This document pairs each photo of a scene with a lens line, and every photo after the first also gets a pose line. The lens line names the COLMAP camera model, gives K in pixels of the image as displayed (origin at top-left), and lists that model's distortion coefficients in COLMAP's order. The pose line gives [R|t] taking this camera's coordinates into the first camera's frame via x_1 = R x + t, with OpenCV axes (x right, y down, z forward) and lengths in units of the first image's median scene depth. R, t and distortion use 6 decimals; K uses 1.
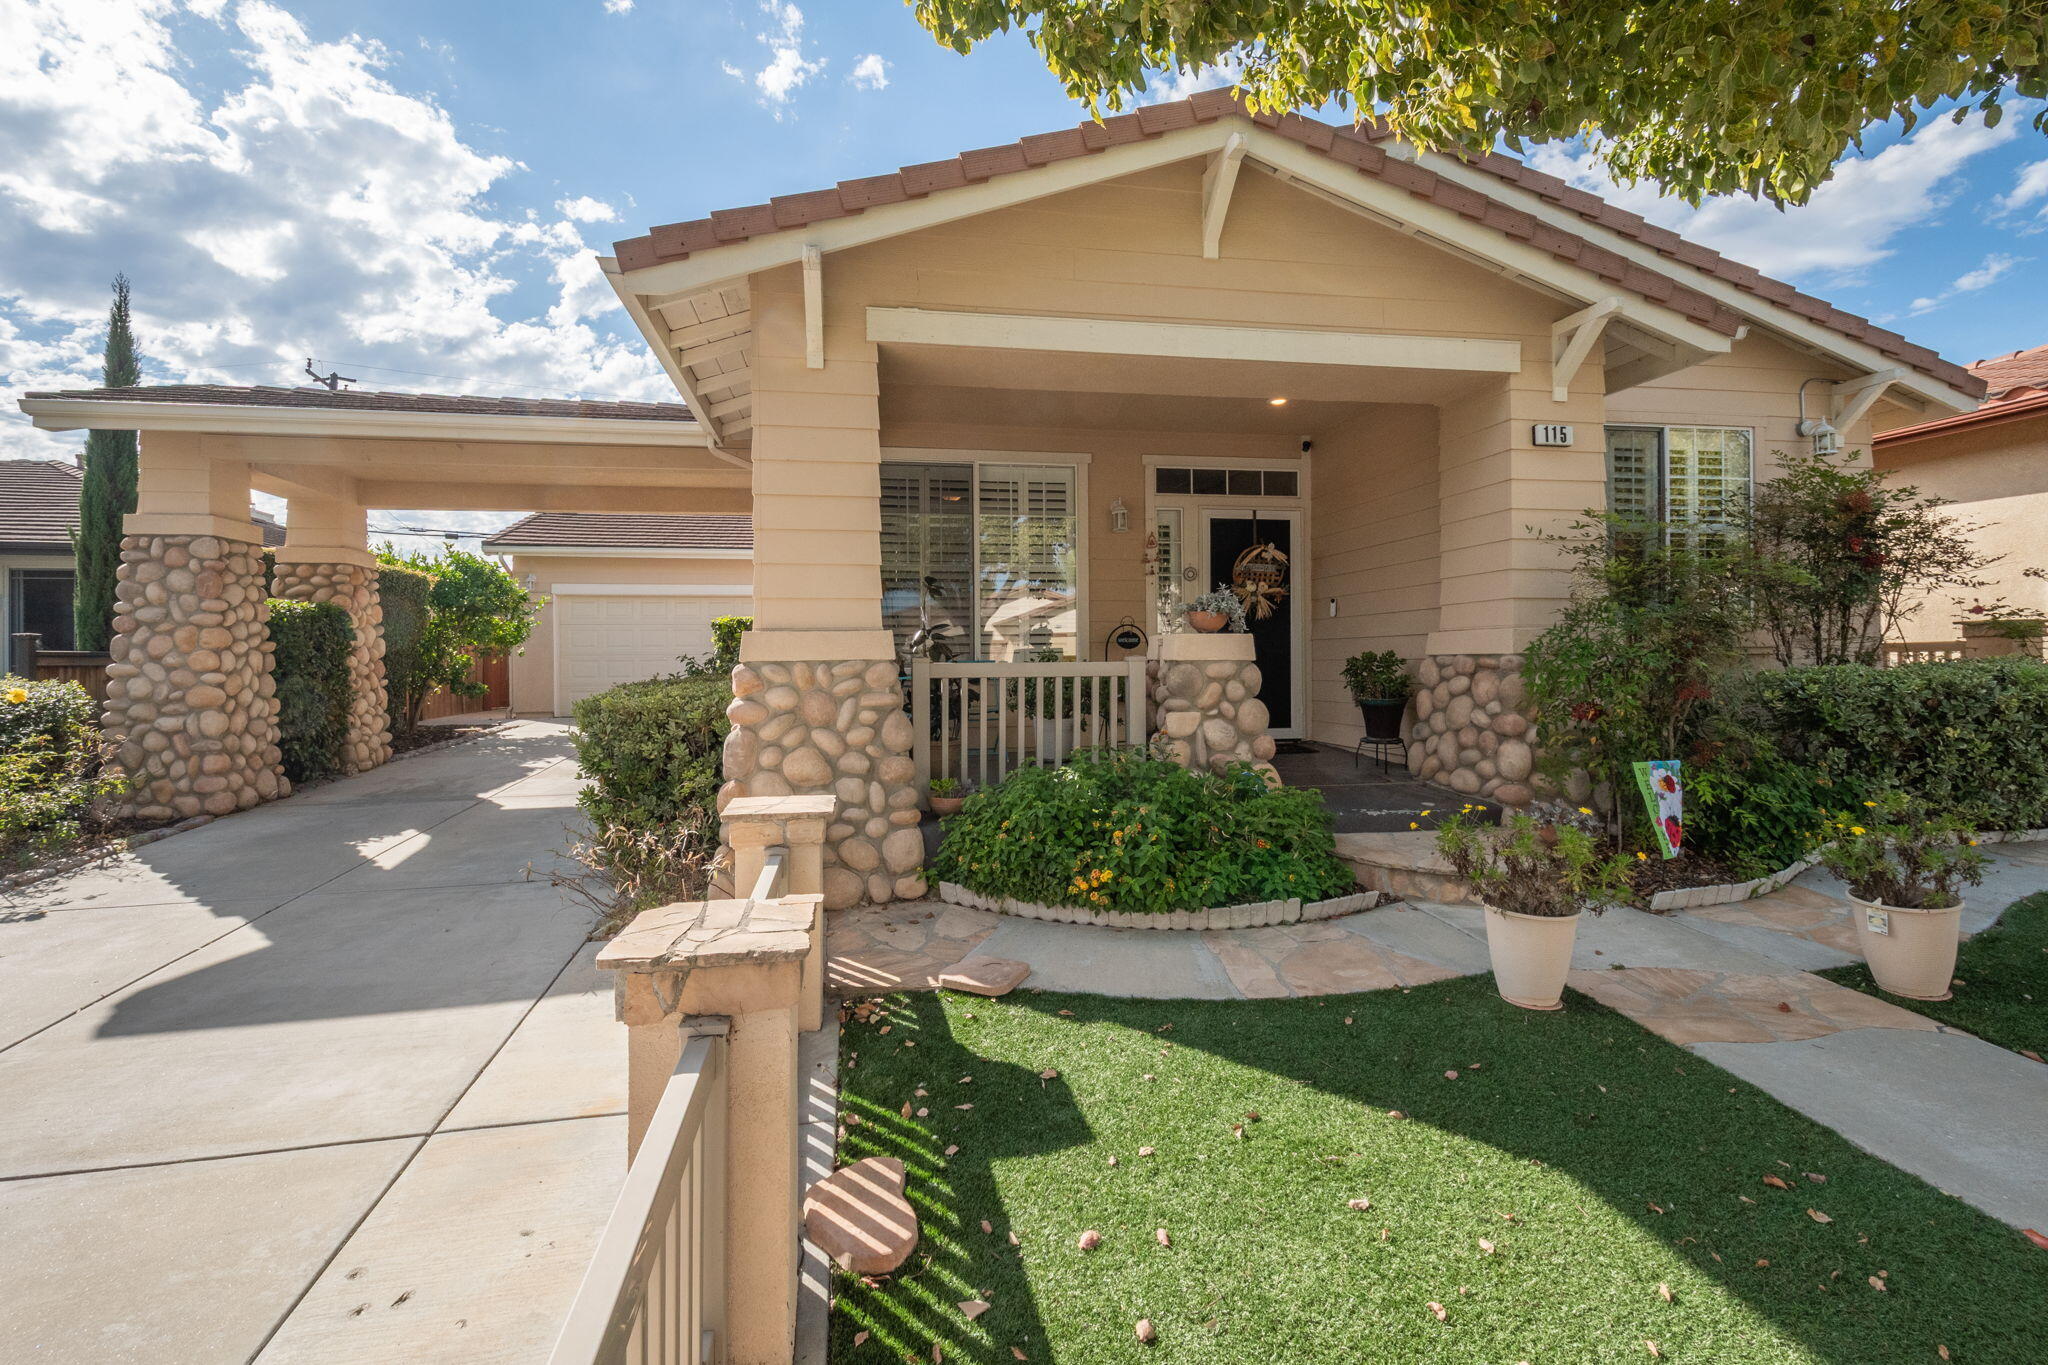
lens RADIAL K [[903.3, 0, 1024.9], [0, 903.3, 662.1], [0, 0, 1]] dist [0.008243, 0.000146]
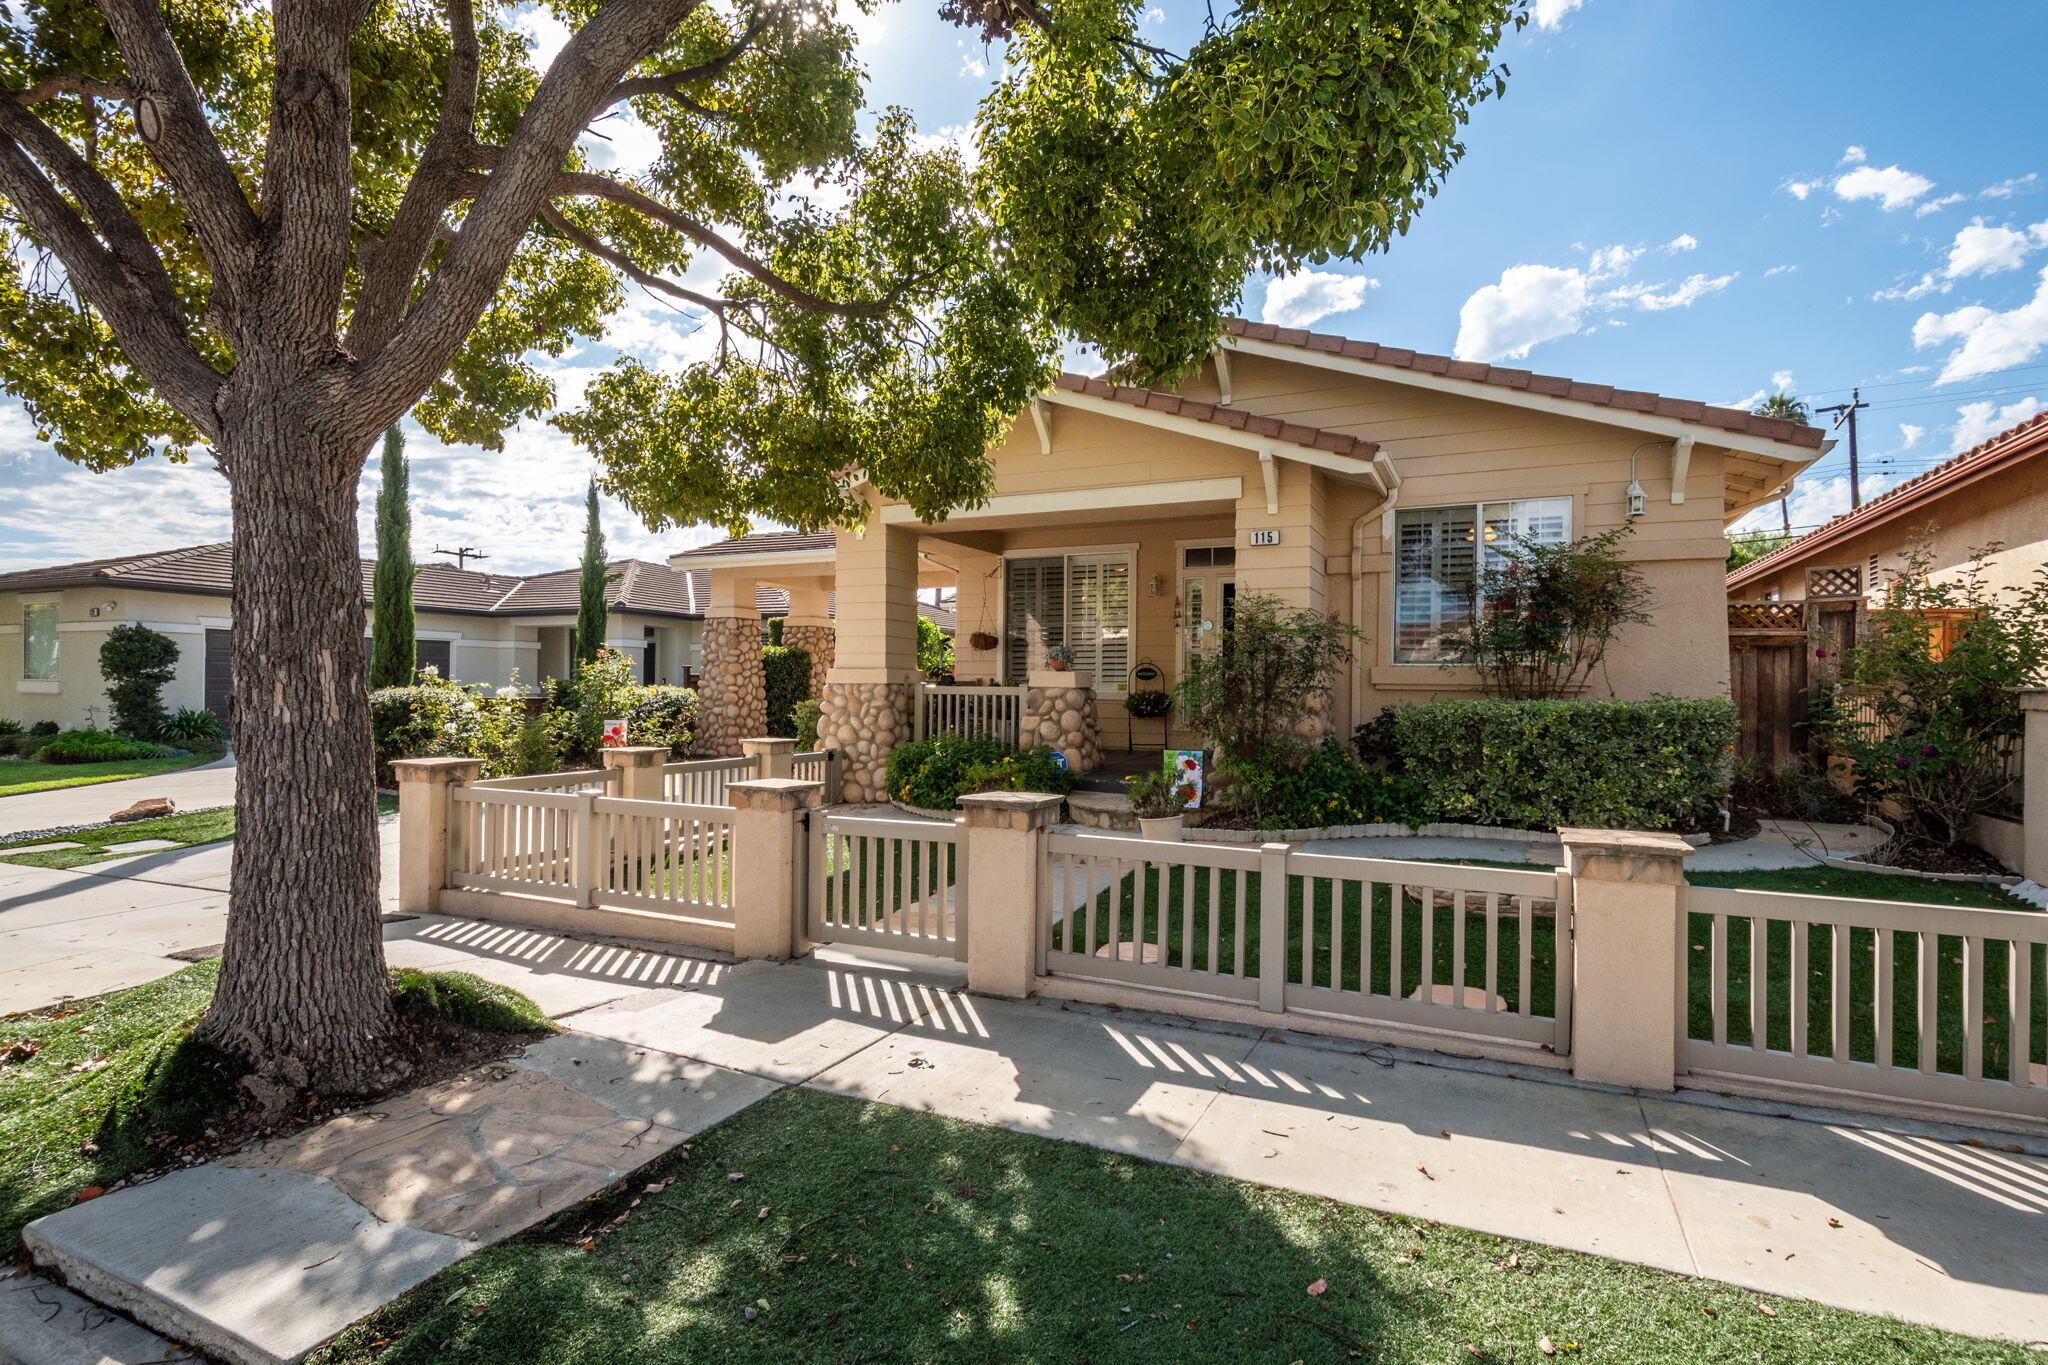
lens RADIAL K [[962.0, 0, 1030.3], [0, 962.0, 685.4], [0, 0, 1]] dist [0.014580, -0.000100]
pose [[0.818537, 0.016065, -0.574229, 0.871995], [-0.018174, 0.999833, 0.002067, -0.005774], [0.574166, 0.008744, 0.818692, -0.365013]]
